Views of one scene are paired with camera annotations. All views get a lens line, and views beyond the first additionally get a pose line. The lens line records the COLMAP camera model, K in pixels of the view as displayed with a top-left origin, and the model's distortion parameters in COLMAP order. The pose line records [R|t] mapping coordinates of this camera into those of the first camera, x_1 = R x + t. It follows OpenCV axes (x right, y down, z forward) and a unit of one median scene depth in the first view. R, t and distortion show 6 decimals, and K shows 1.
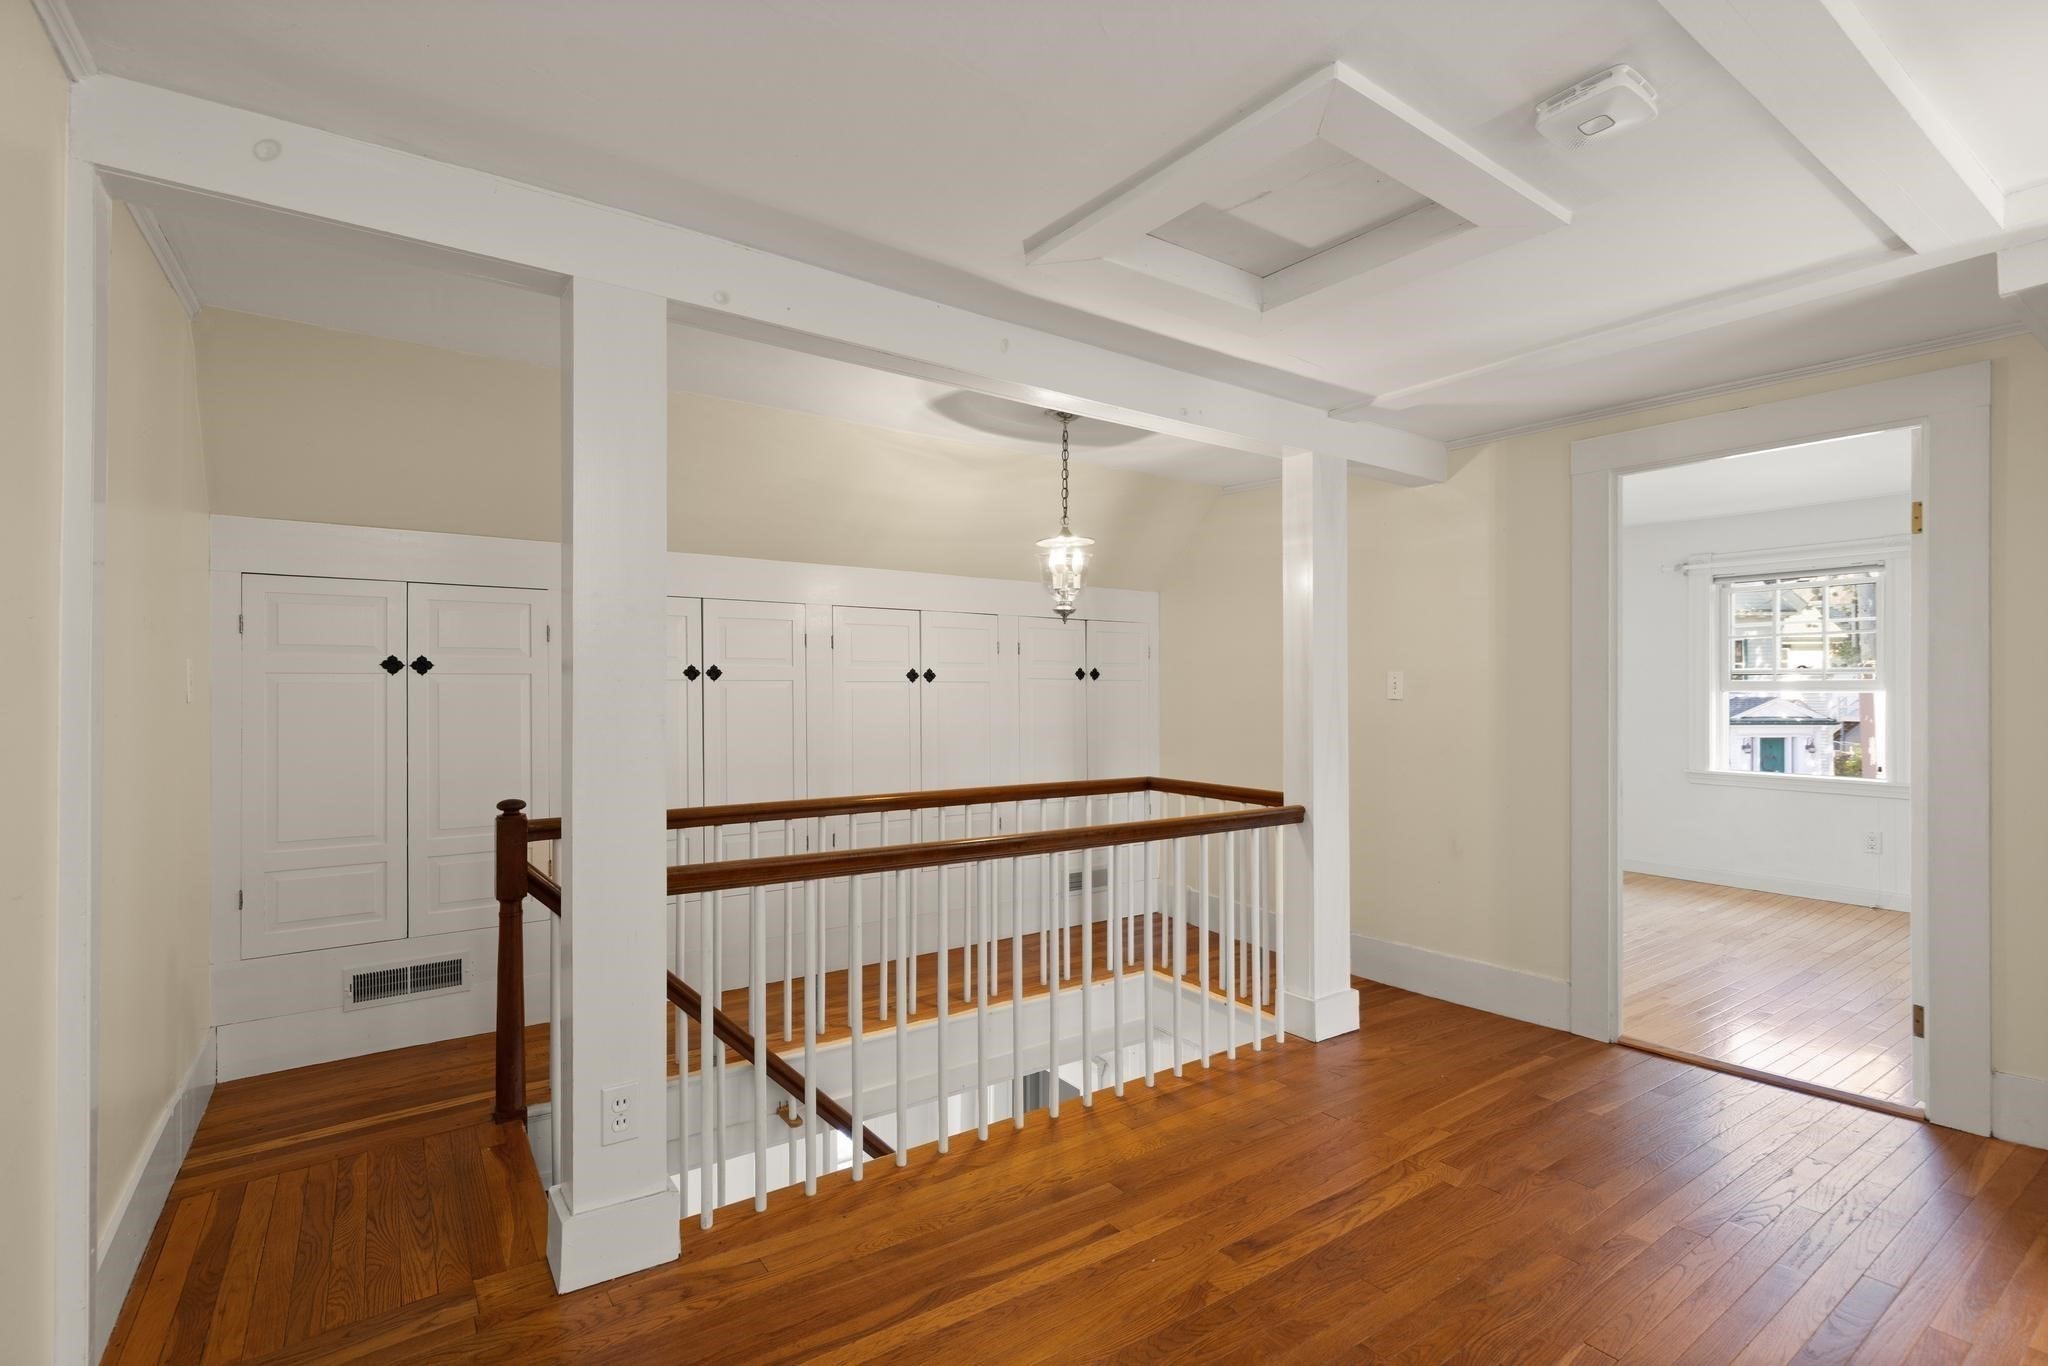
lens RADIAL K [[919.3, 0, 1027.3], [0, 919.3, 677.3], [0, 0, 1]] dist [0.004122, -0.000279]
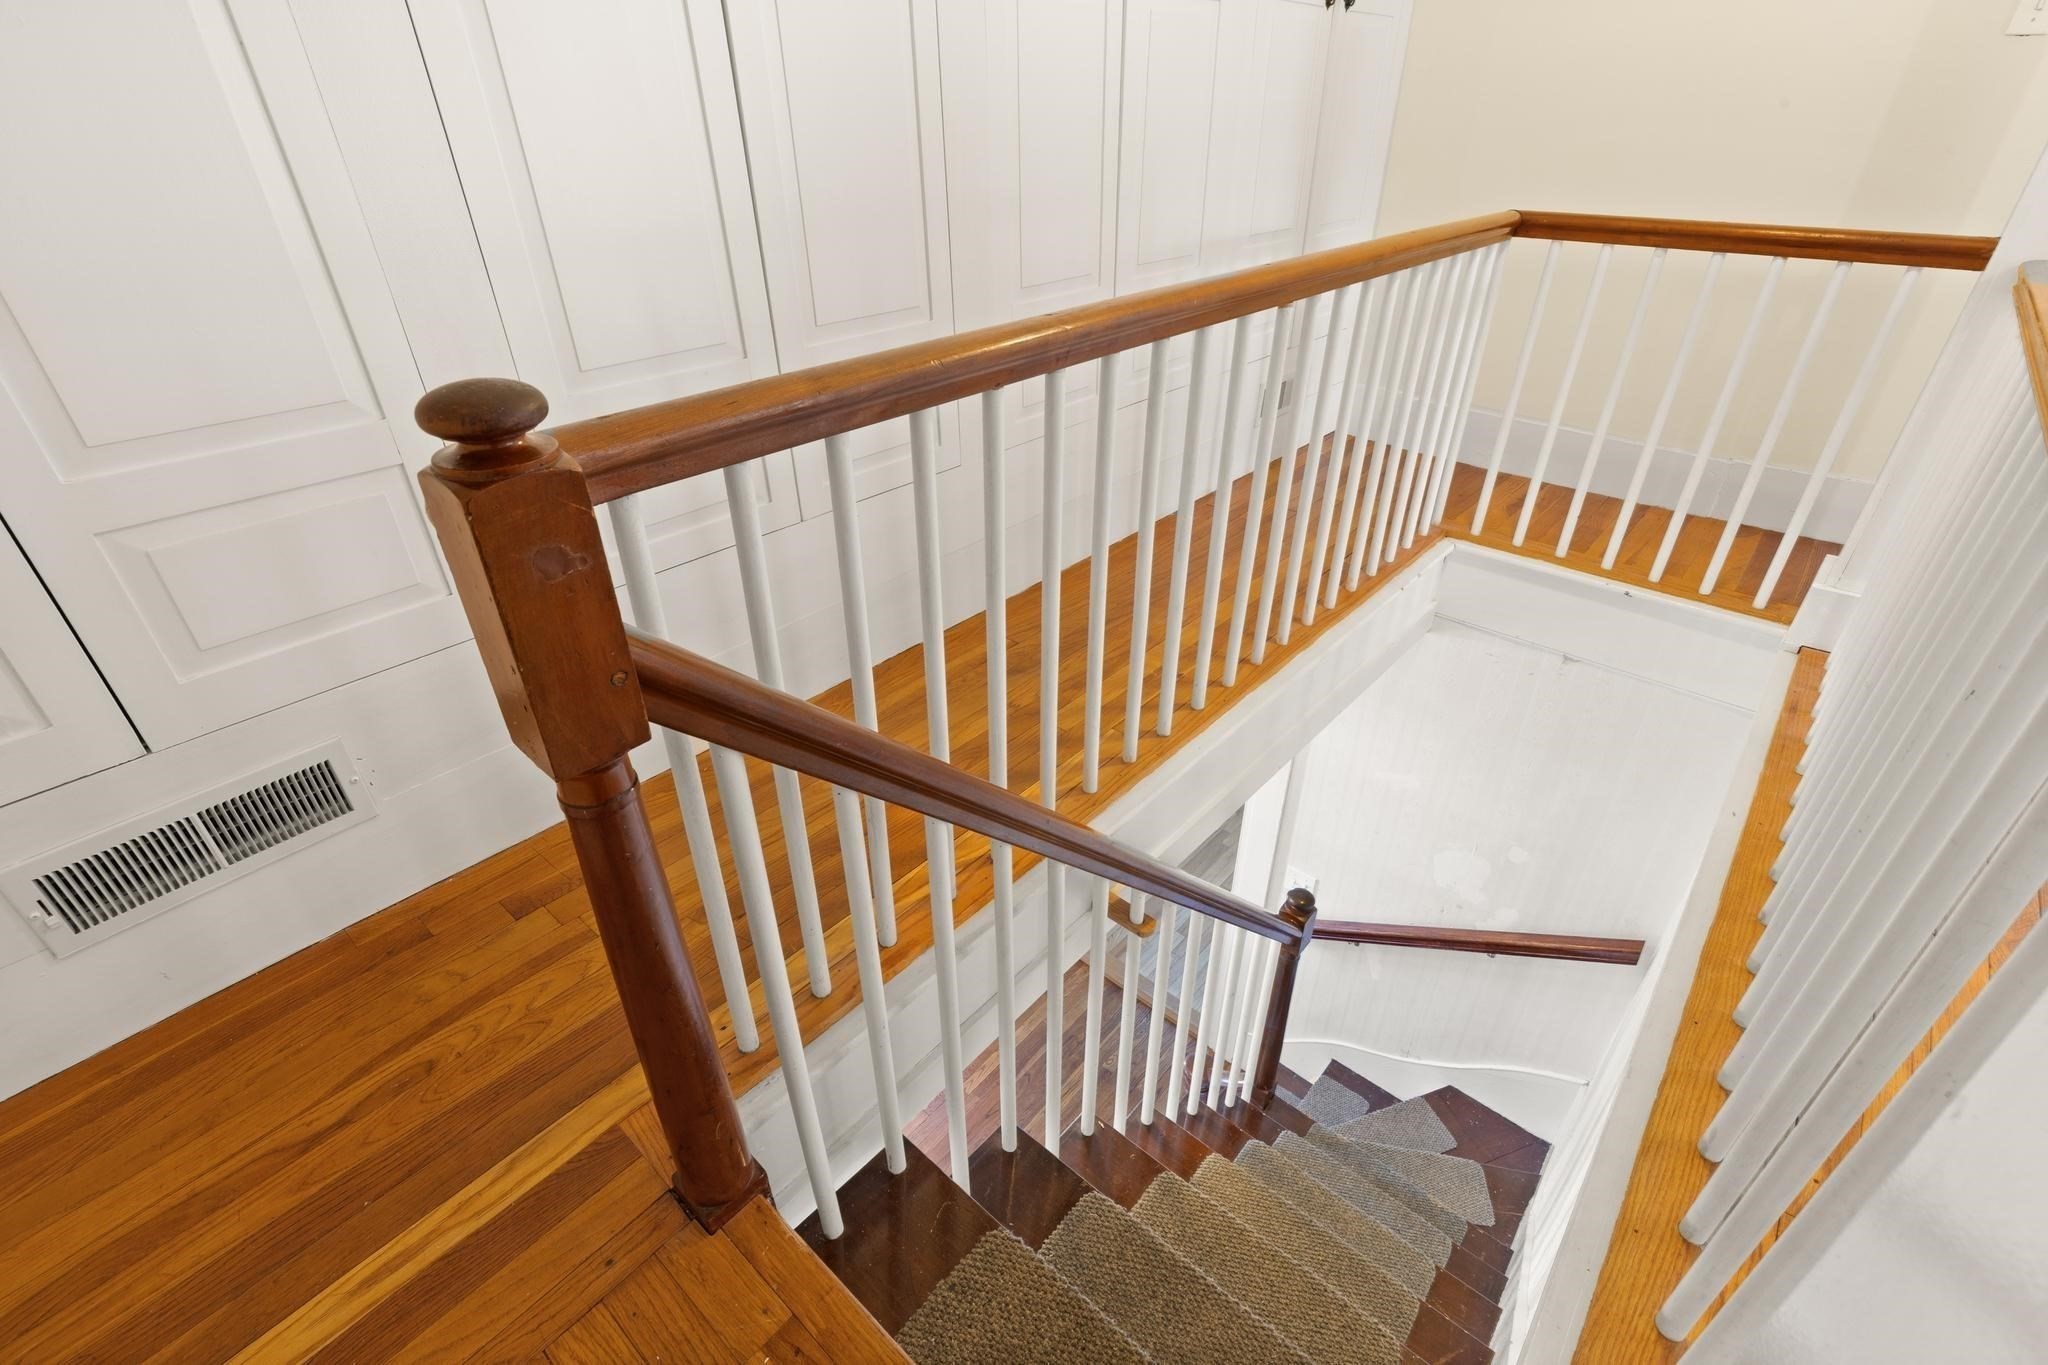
lens RADIAL K [[919.3, 0, 1027.3], [0, 919.3, 676.8], [0, 0, 1]] dist [0.004122, -0.000279]
pose [[0.971722, -0.128366, 0.198187, -0.408972], [0.003920, 0.847979, 0.530015, 0.067580], [-0.236094, -0.514250, 0.824504, 0.641185]]
